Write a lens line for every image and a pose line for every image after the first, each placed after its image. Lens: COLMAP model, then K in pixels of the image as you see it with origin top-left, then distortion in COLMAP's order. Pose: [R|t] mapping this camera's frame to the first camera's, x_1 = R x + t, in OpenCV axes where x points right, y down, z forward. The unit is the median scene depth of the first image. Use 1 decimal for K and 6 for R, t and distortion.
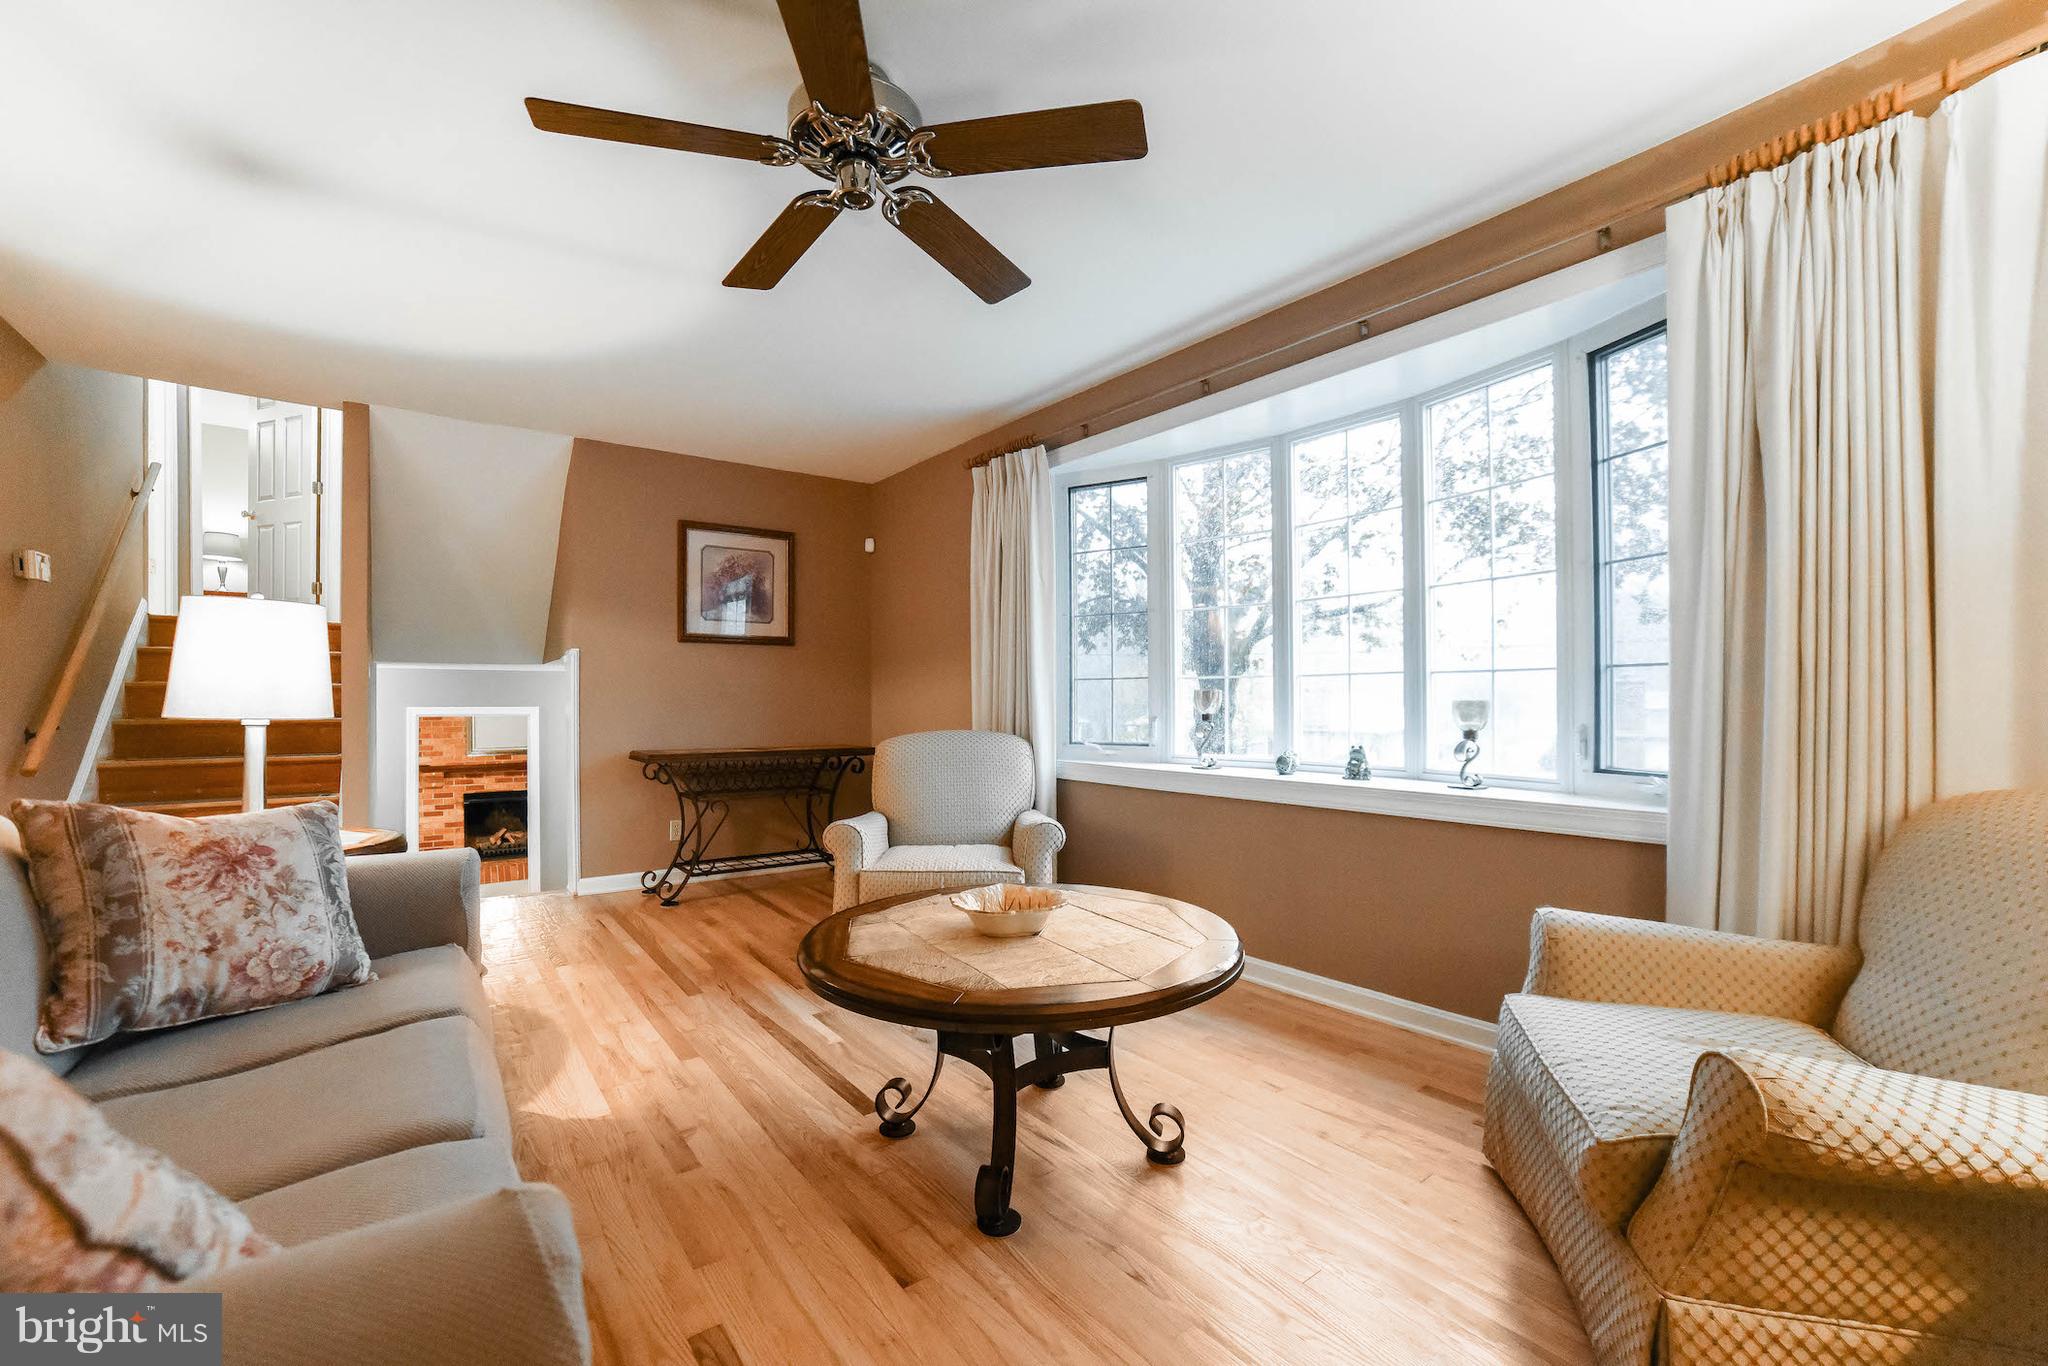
lens RADIAL K [[819.4, 0, 1027.6], [0, 819.4, 695.9], [0, 0, 1]] dist [-0.087185, 0.038083]
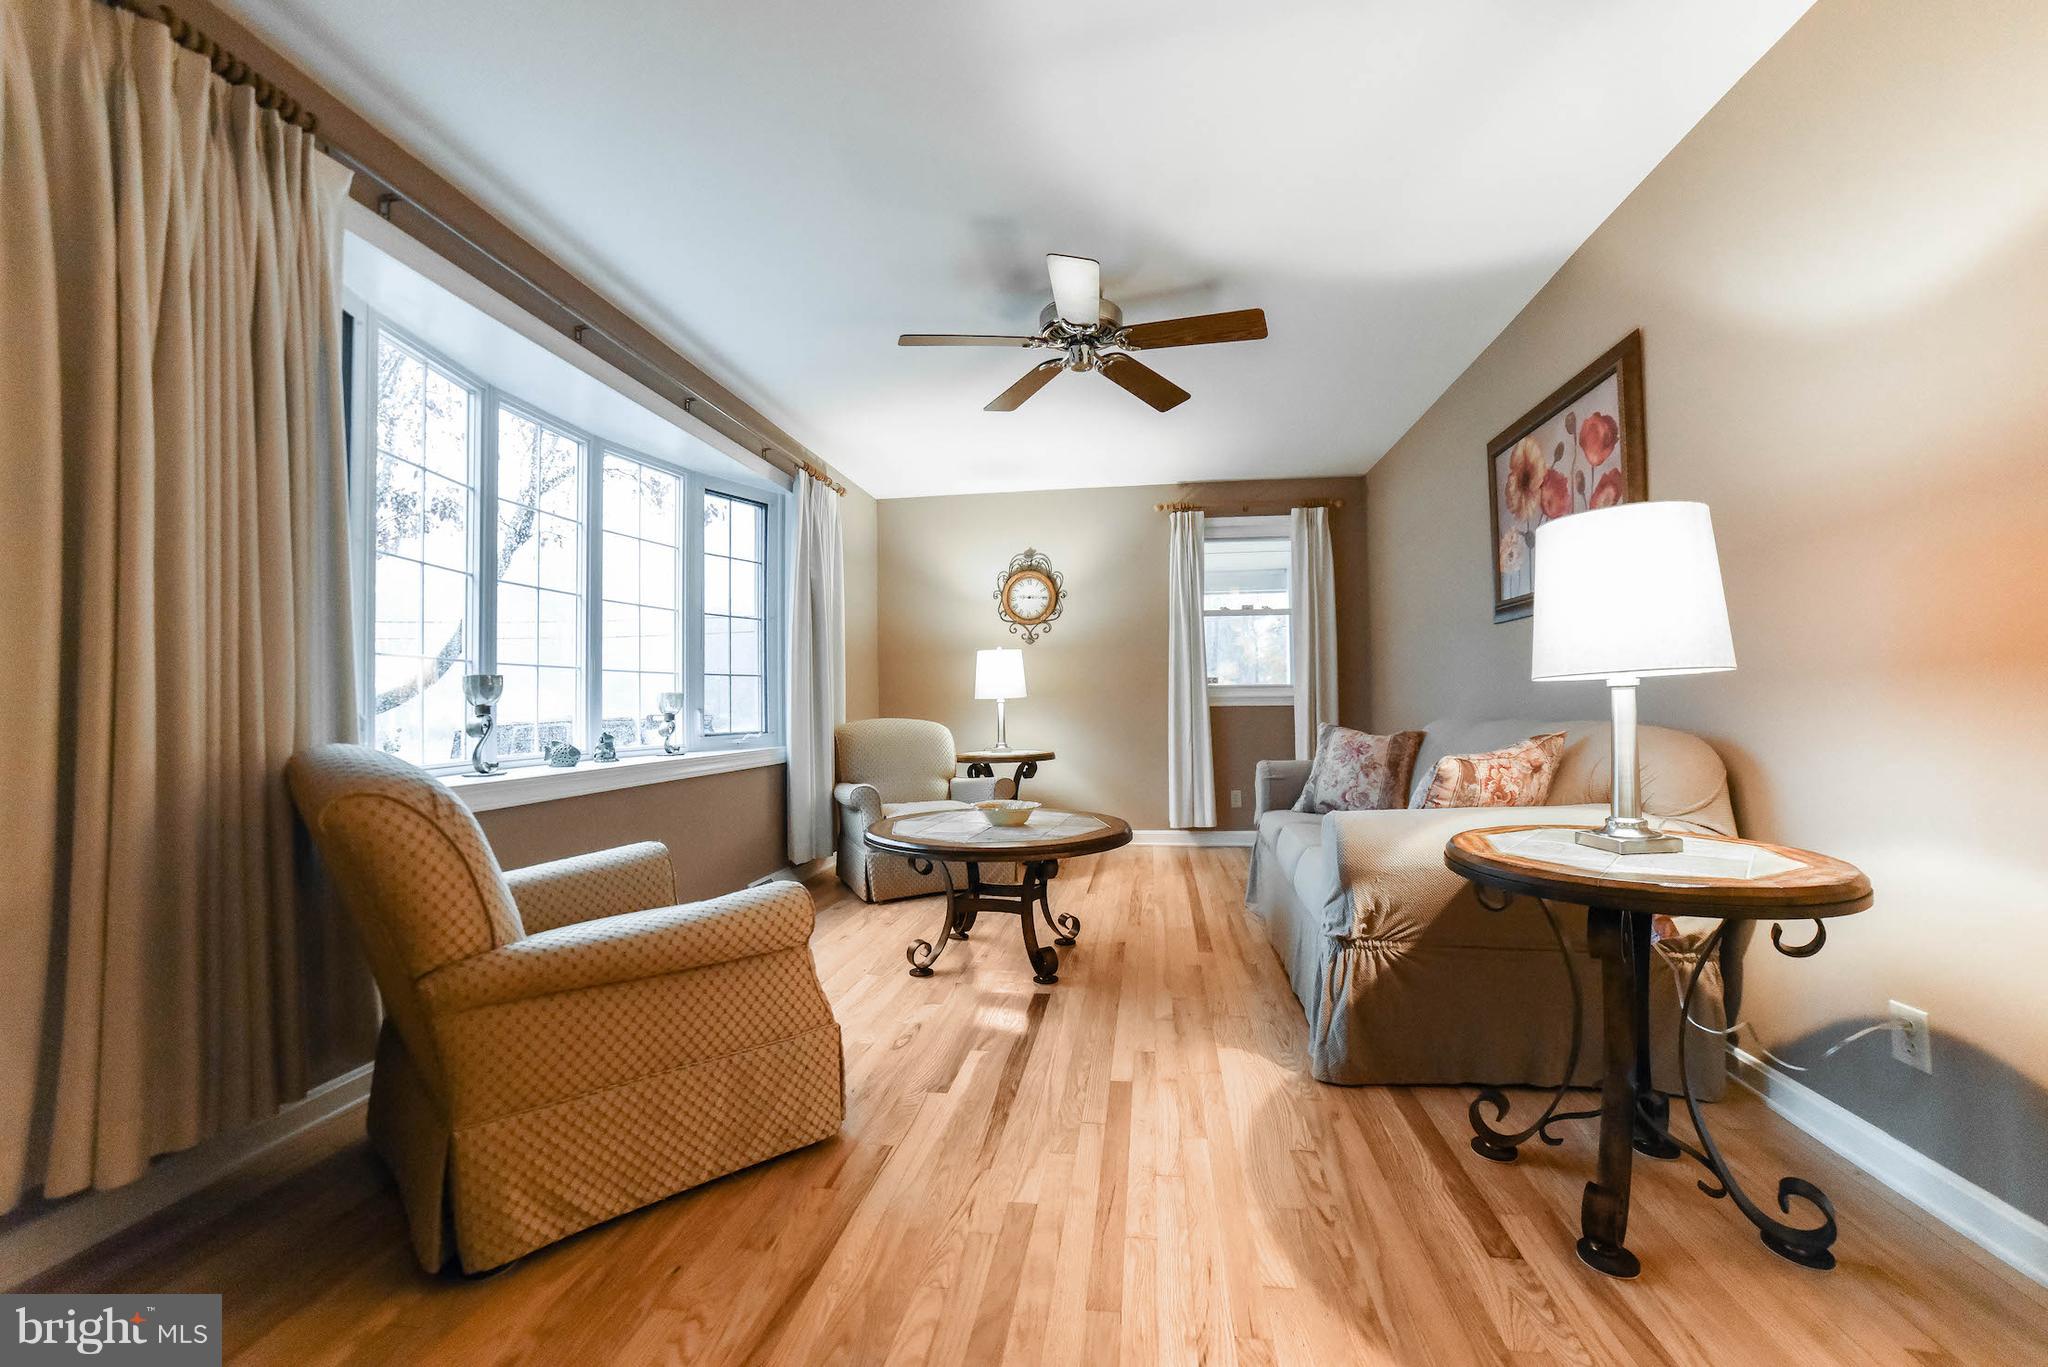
lens RADIAL K [[819.4, 0, 1027.6], [0, 819.4, 696.4], [0, 0, 1]] dist [-0.087185, 0.038083]
pose [[-0.691801, 0.021537, 0.721767, -1.087633], [0.009078, 0.999736, -0.021130, 0.055839], [-0.722031, -0.008066, -0.691814, 1.840165]]
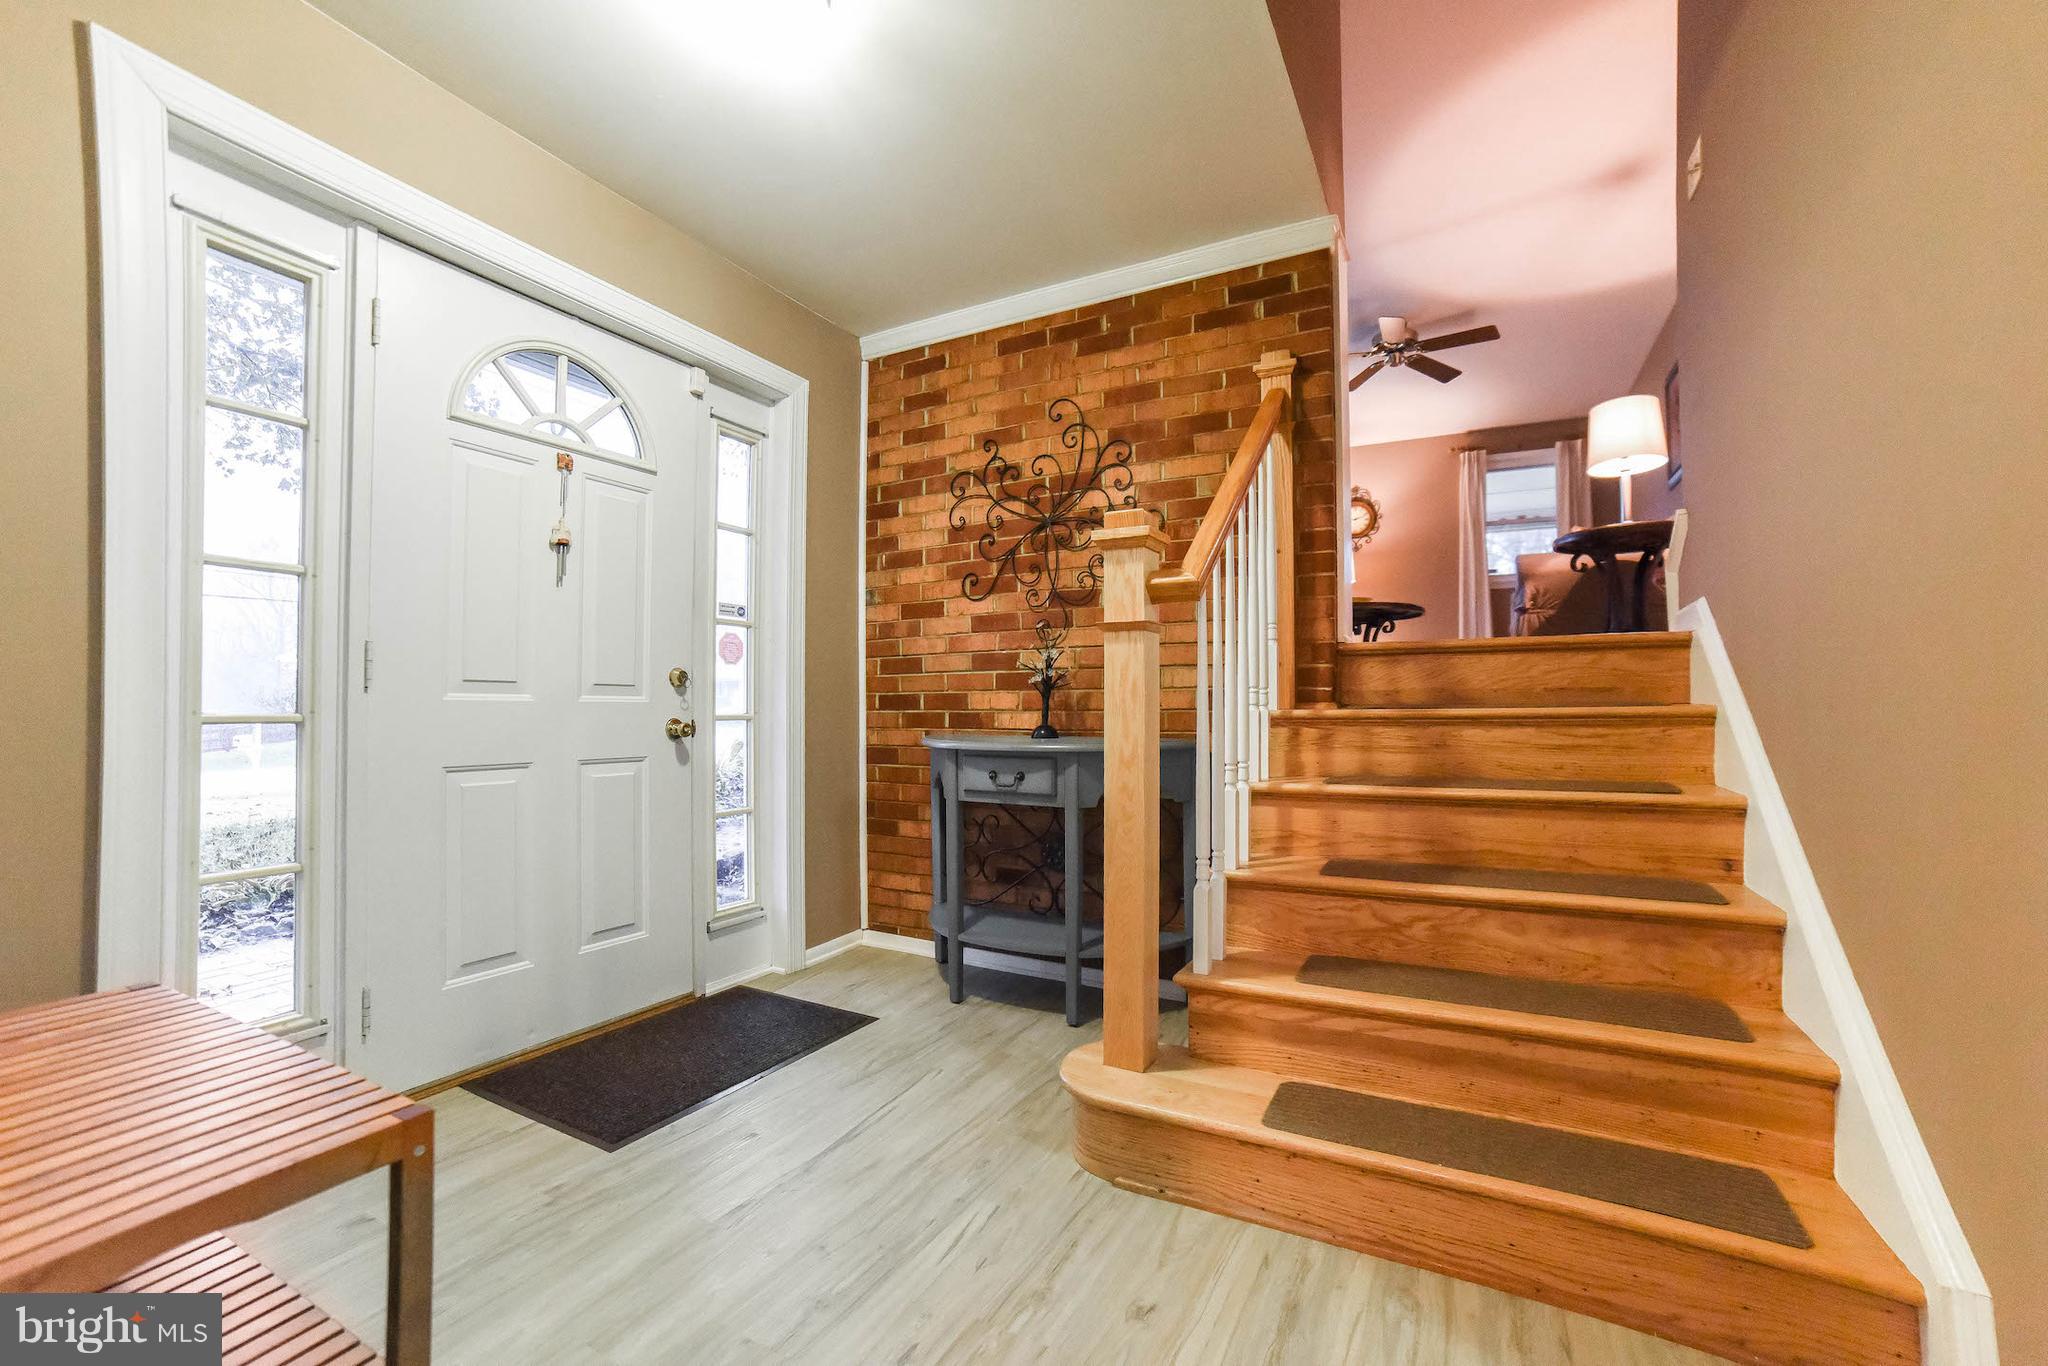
lens RADIAL K [[819.4, 0, 1027.6], [0, 819.4, 695.9], [0, 0, 1]] dist [-0.087185, 0.038083]
pose [[-0.399072, 0.013149, 0.916825, -2.032368], [-0.007535, 0.999816, -0.017619, 0.586575], [-0.916888, -0.013940, -0.398900, 2.917195]]
